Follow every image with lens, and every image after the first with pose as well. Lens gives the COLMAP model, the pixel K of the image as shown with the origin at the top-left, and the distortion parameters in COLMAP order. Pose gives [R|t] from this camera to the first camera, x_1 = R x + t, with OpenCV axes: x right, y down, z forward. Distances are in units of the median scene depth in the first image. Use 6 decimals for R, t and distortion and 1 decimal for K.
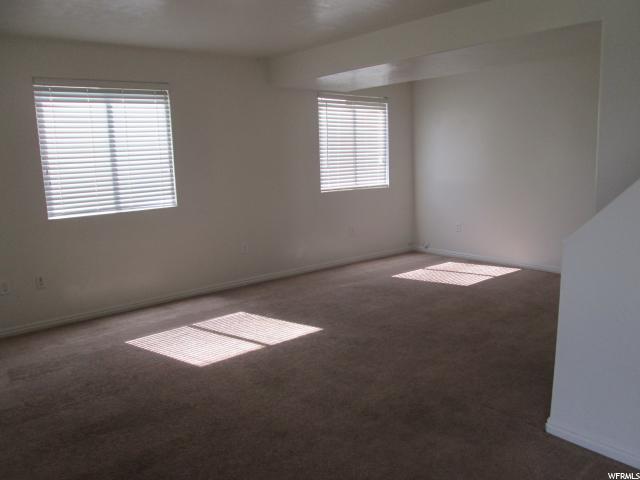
lens RADIAL K [[526.1, 0, 320.0], [0, 526.1, 240.0], [0, 0, 1]] dist [-0.038169, 0.004642]
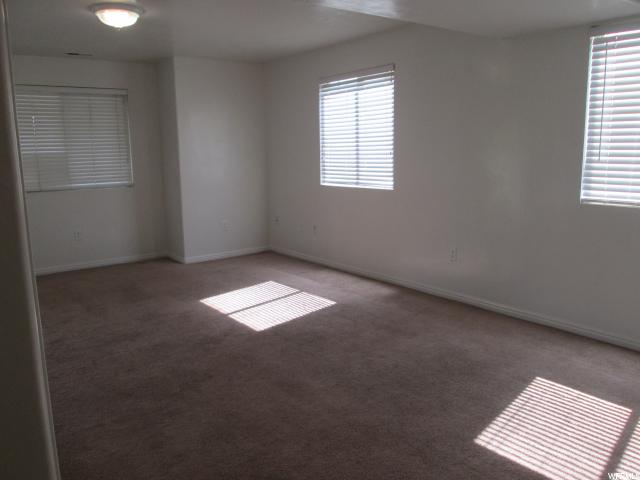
lens RADIAL K [[526.1, 0, 320.0], [0, 526.1, 240.0], [0, 0, 1]] dist [-0.038169, 0.004642]
pose [[-0.047873, 0.211400, -0.976227, 0.798248], [-0.139443, 0.966362, 0.216102, -0.186155], [0.989072, 0.146474, -0.016785, 0.997602]]
